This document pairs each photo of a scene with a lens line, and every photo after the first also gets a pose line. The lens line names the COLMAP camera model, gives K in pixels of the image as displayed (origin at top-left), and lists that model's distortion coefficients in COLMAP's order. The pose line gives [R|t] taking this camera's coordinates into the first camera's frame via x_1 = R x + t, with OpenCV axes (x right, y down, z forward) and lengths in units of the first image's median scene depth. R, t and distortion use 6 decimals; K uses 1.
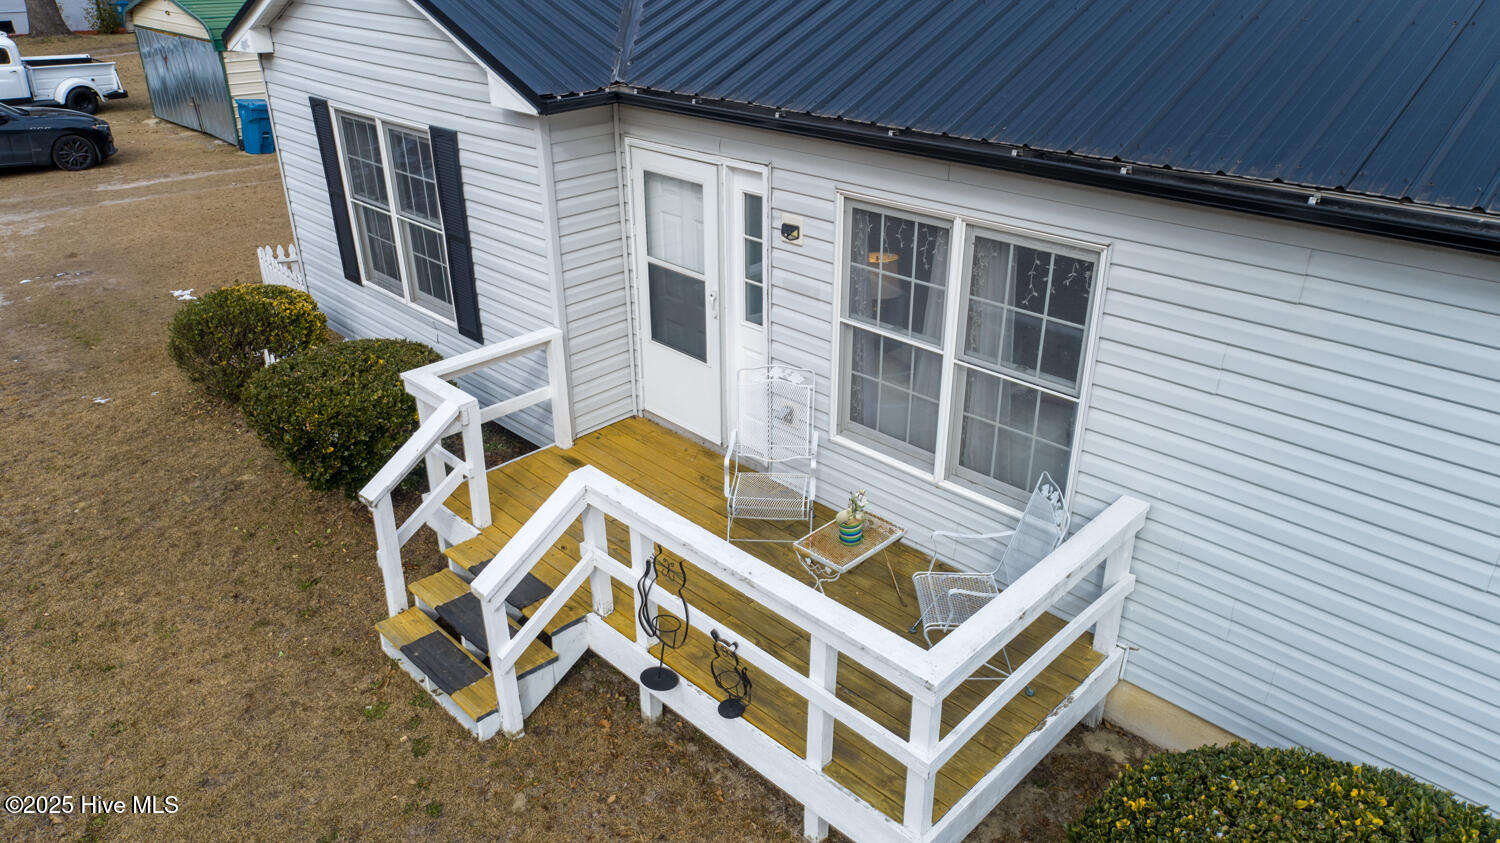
lens RADIAL K [[1012.2, 0, 751.8], [0, 1012.2, 414.8], [0, 0, 1]] dist [-0.003409, 0.003842]
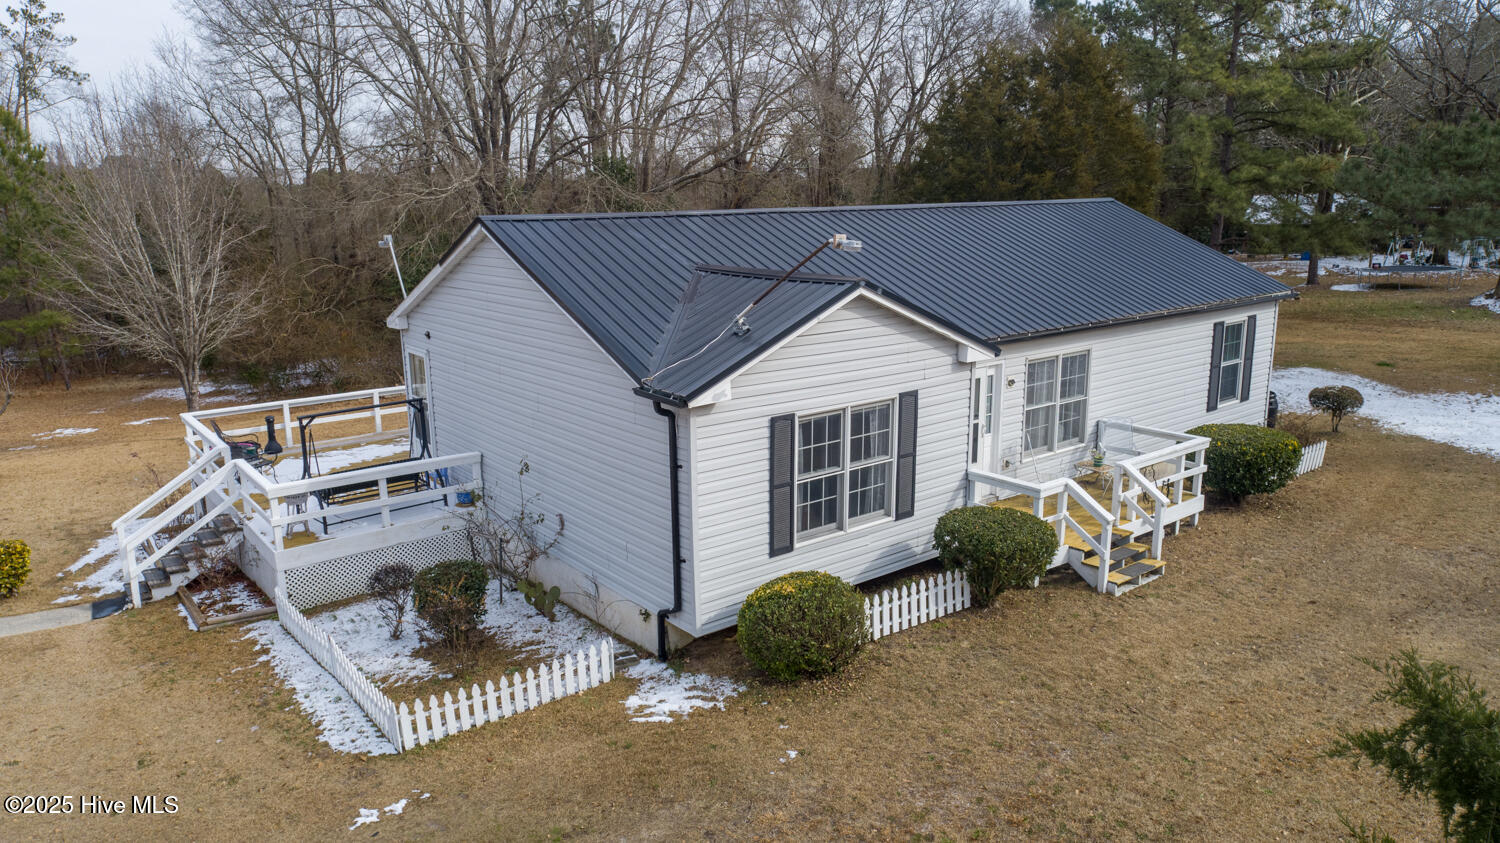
lens RADIAL K [[1012.2, 0, 758.5], [0, 1012.2, 420.8], [0, 0, 1]] dist [-0.003409, 0.003842]
pose [[0.121738, -0.220119, 0.967847, -2.338682], [0.442387, 0.884924, 0.145616, -0.701726], [-0.888523, 0.410436, 0.205107, 1.048991]]
